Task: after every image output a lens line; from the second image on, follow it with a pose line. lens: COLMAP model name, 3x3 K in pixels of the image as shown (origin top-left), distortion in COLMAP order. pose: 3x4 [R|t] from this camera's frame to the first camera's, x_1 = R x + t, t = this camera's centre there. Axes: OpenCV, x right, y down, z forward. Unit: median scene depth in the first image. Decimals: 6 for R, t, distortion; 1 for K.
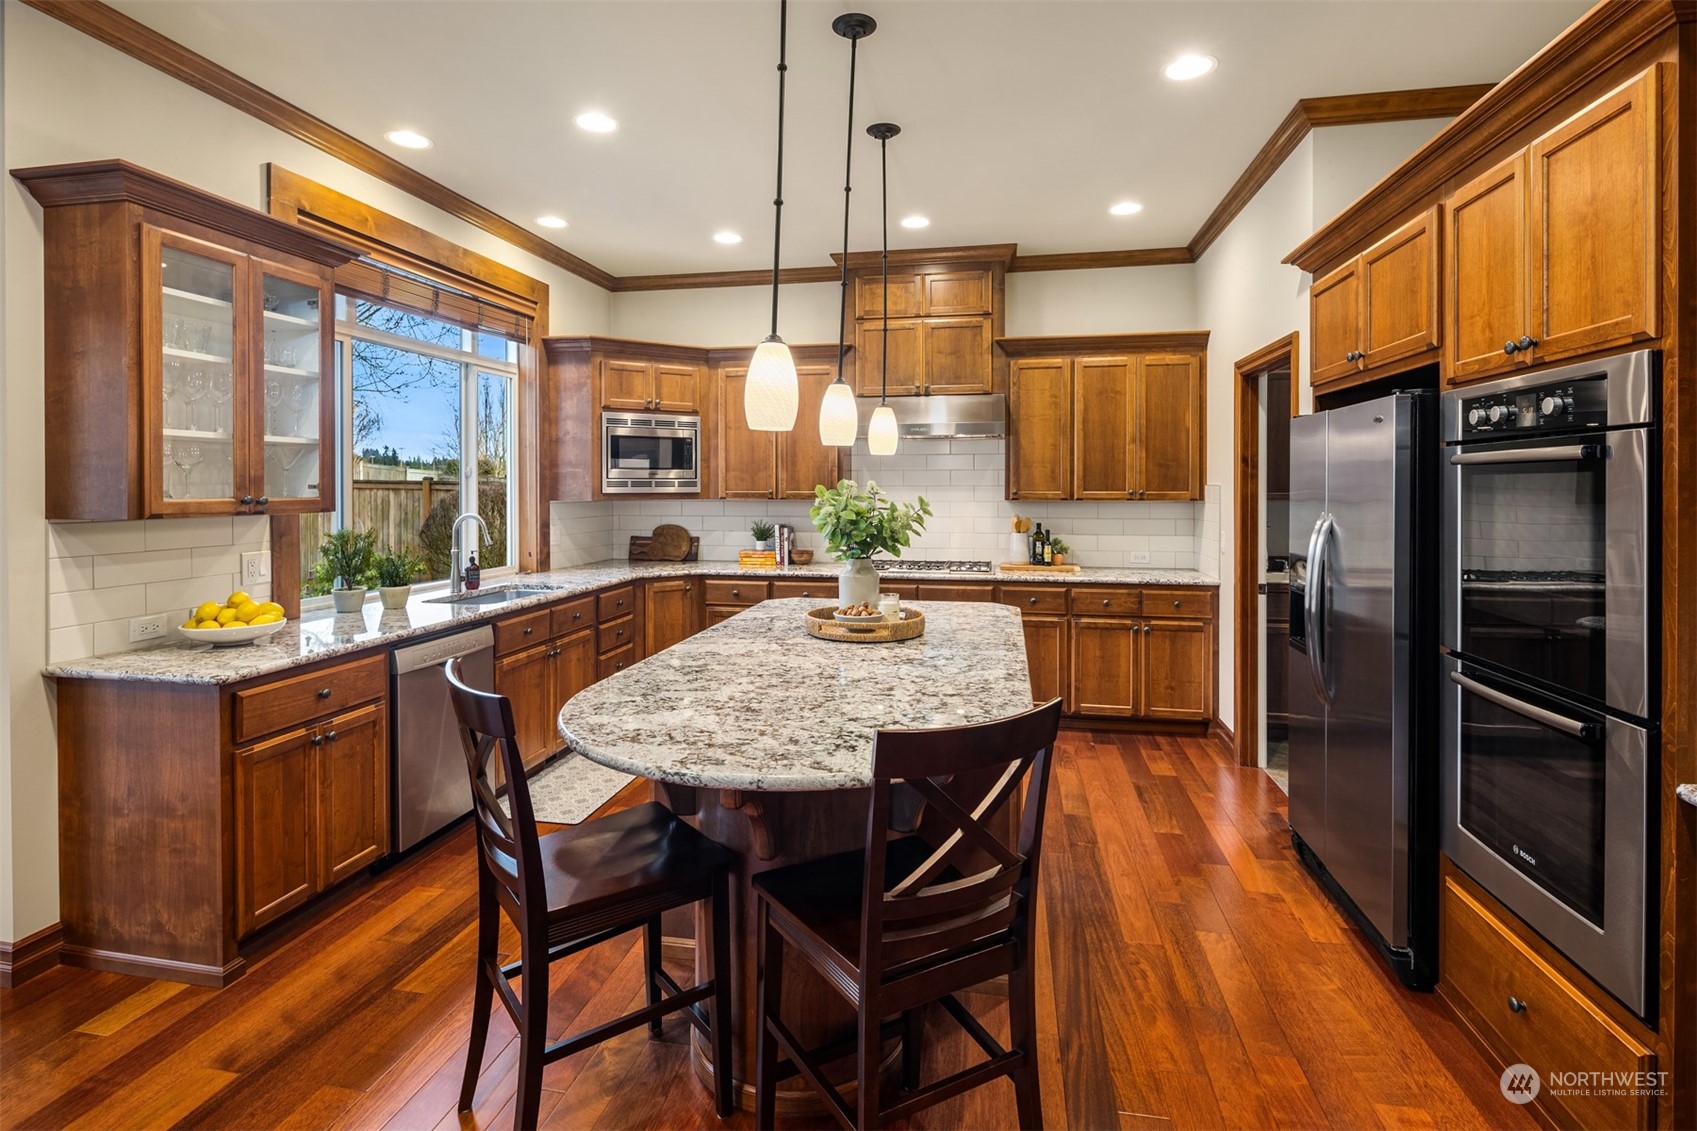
lens RADIAL K [[822.1, 0, 848.2], [0, 822.1, 495.1], [0, 0, 1]] dist [0.012566, -0.009134]
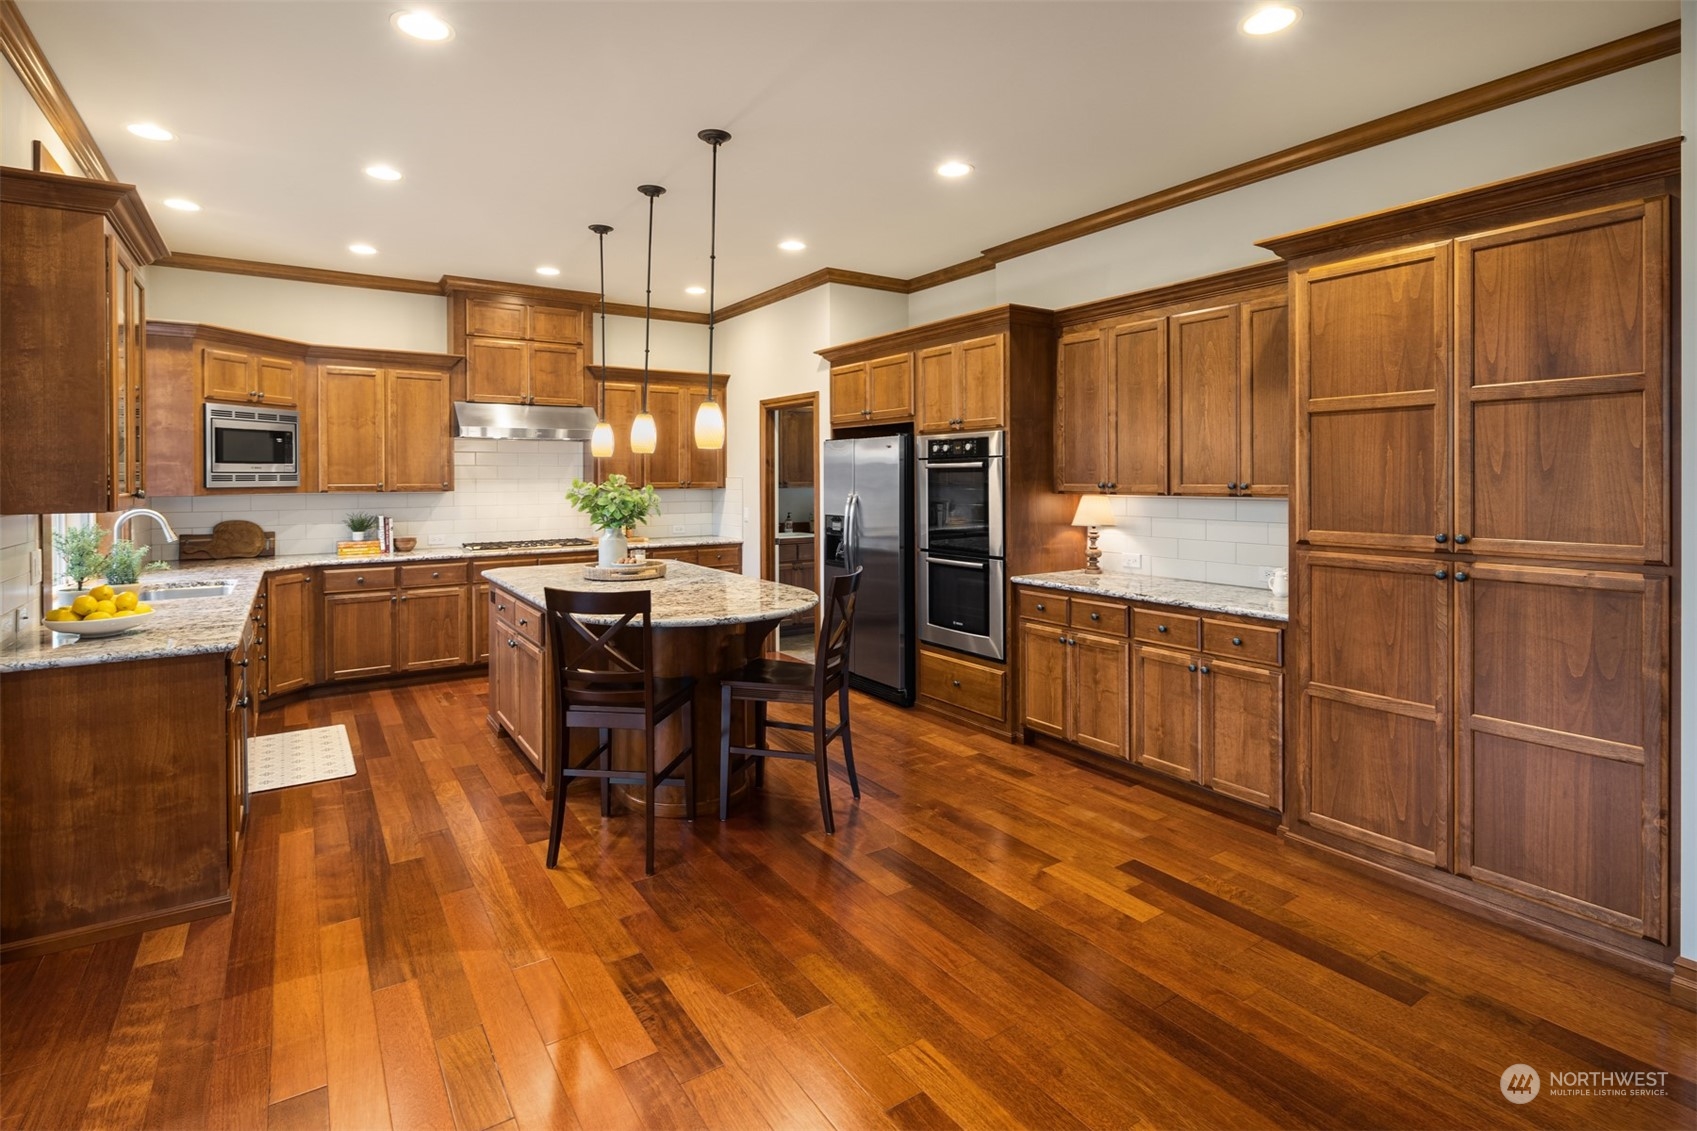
lens RADIAL K [[822.1, 0, 848.2], [0, 822.1, 495.1], [0, 0, 1]] dist [0.012566, -0.009134]
pose [[0.708832, -0.017515, 0.705160, -0.524080], [0.011379, 0.999846, 0.013396, 0.002240], [-0.705286, -0.001472, 0.708922, -0.242053]]
